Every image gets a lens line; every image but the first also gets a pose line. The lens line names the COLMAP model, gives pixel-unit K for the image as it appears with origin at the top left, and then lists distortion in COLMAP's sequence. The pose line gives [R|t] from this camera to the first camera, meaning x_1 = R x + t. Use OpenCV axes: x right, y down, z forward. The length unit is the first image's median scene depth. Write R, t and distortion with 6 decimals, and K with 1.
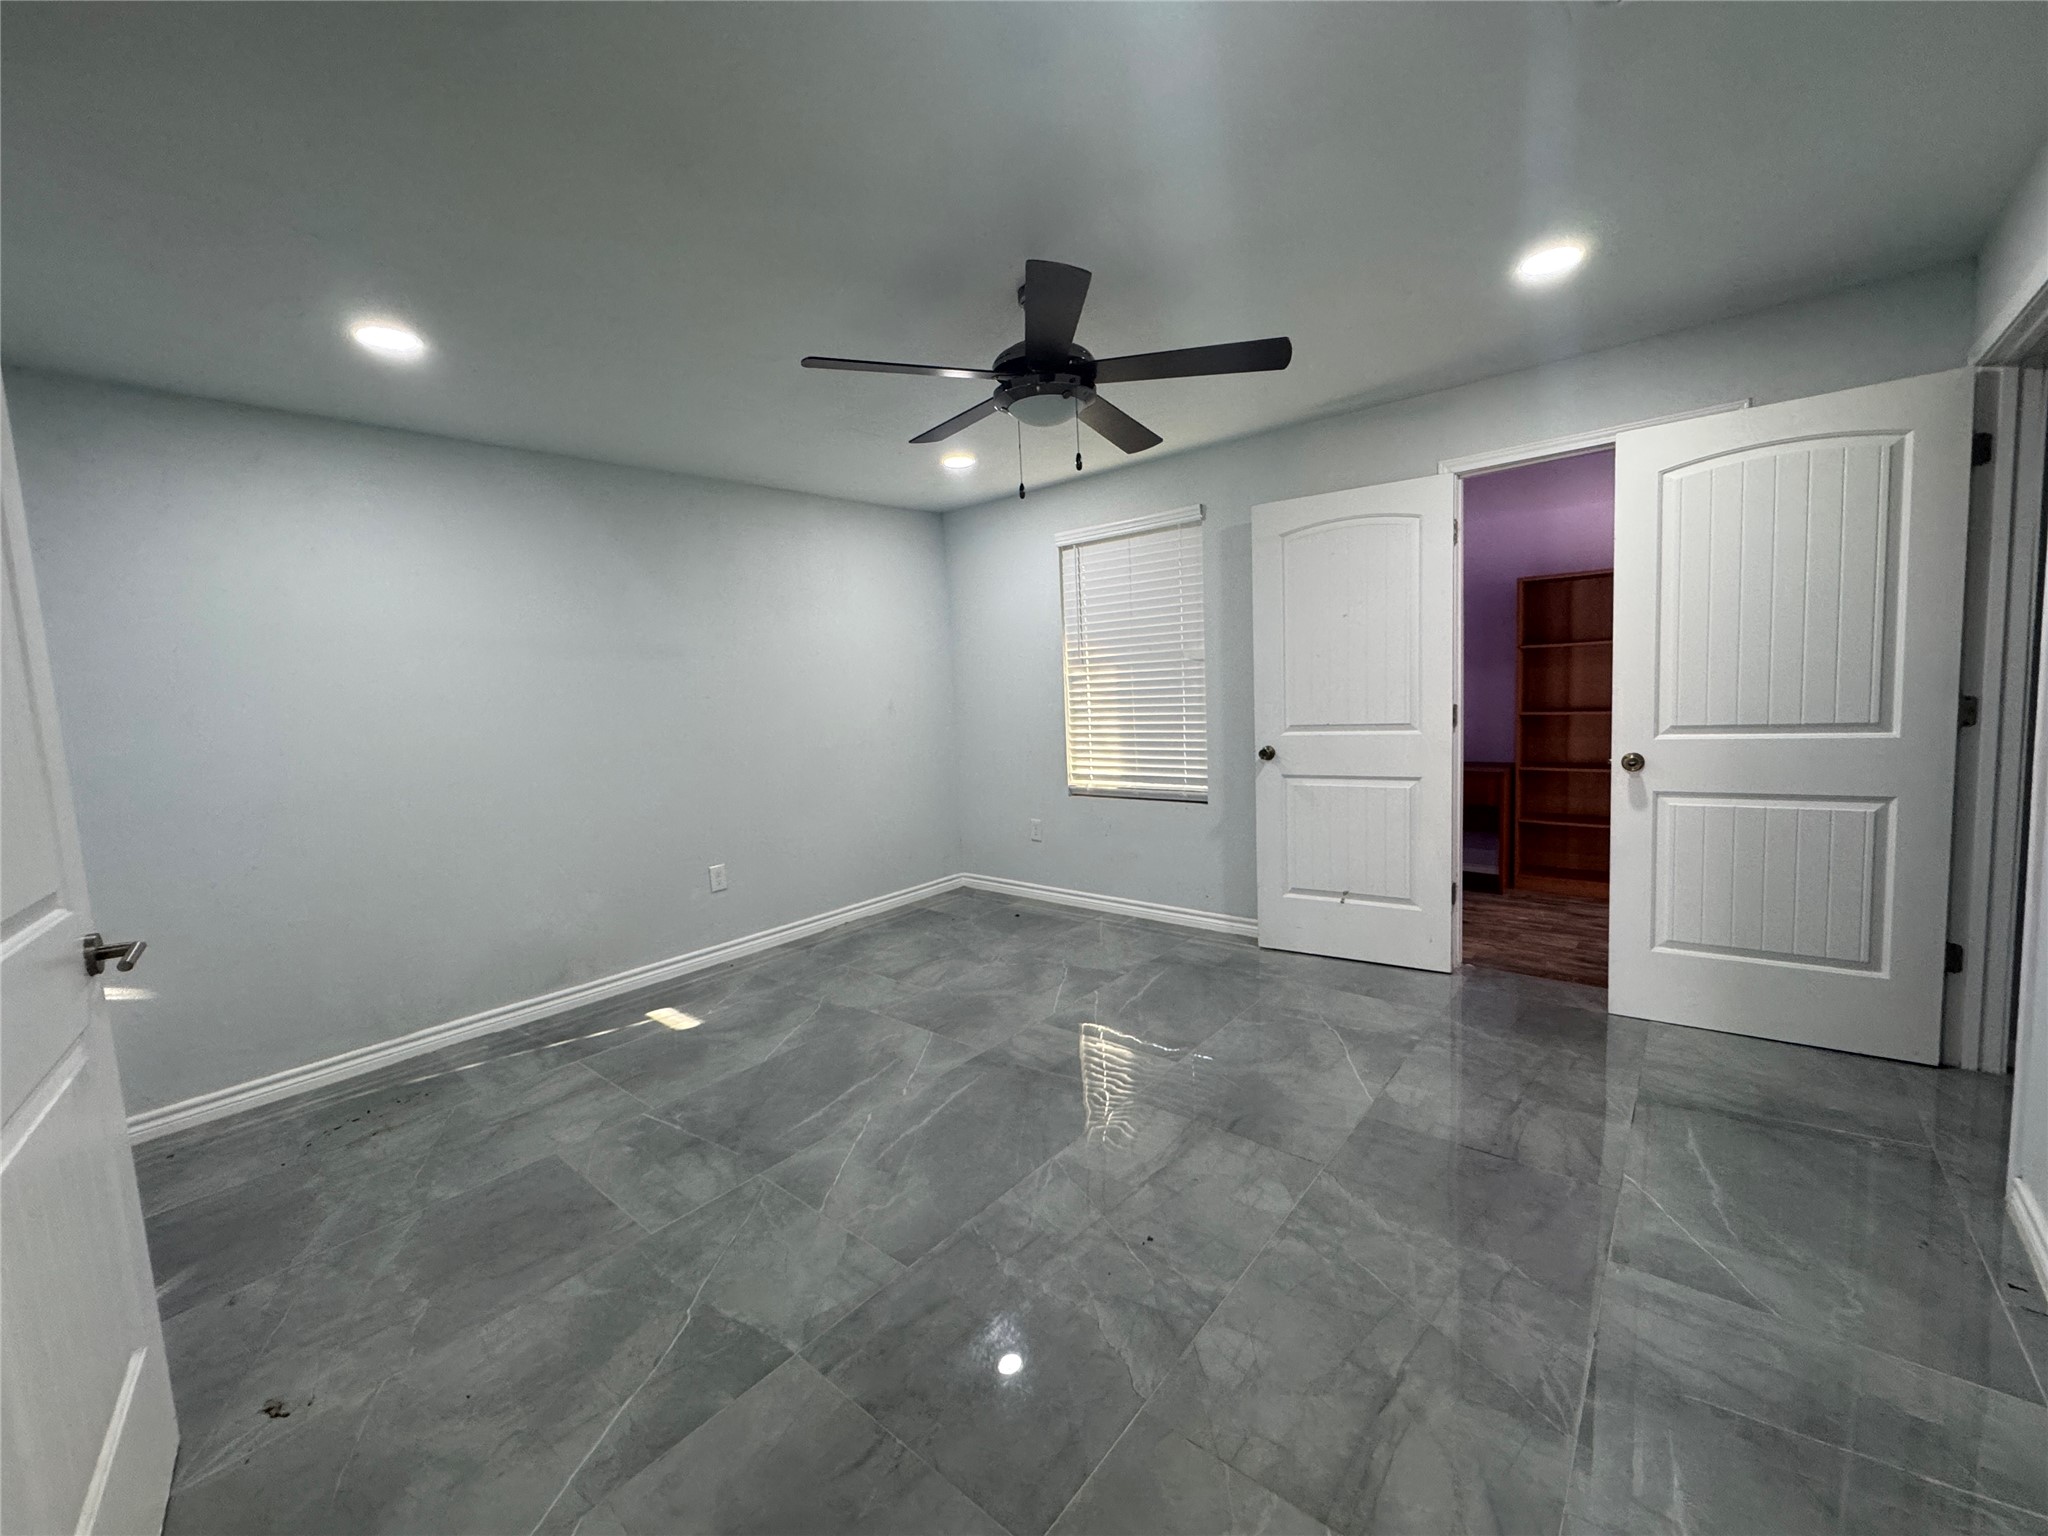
lens RADIAL K [[812.5, 0, 1024.0], [0, 812.5, 768.0], [0, 0, 1]] dist [-0.009046, -0.000132]
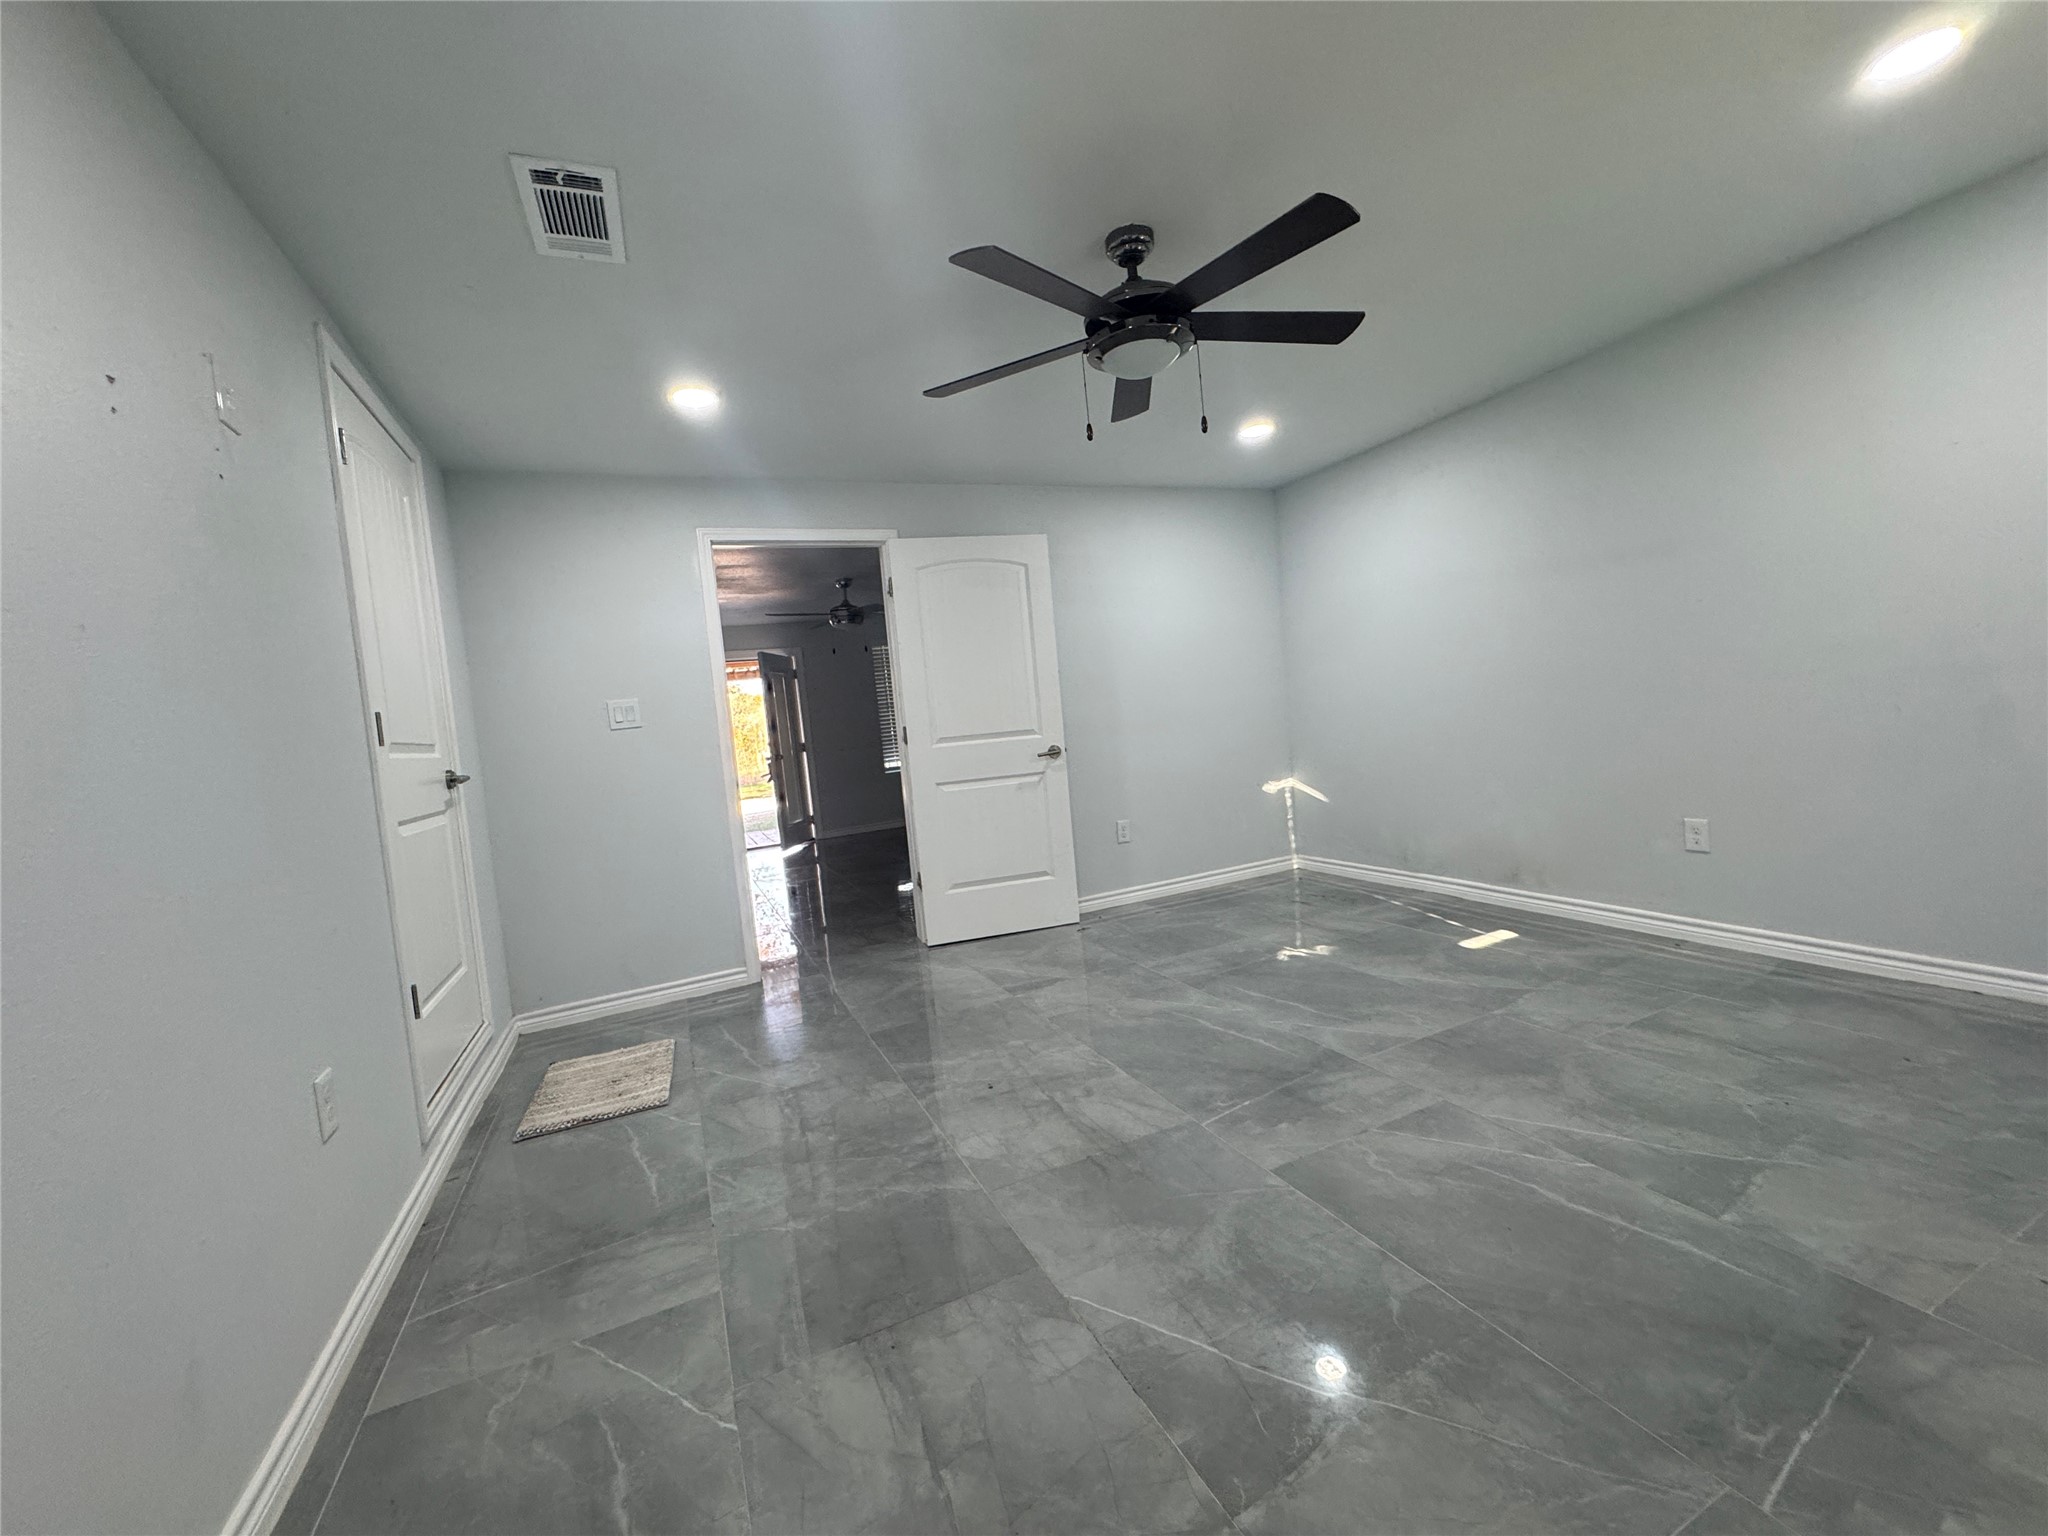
lens RADIAL K [[812.5, 0, 1024.0], [0, 812.5, 768.0], [0, 0, 1]] dist [-0.009046, -0.000132]
pose [[-0.419712, 0.153469, -0.894589, 0.730217], [0.027966, 0.987320, 0.156257, -0.085489], [0.907226, 0.040565, -0.418682, 0.928513]]
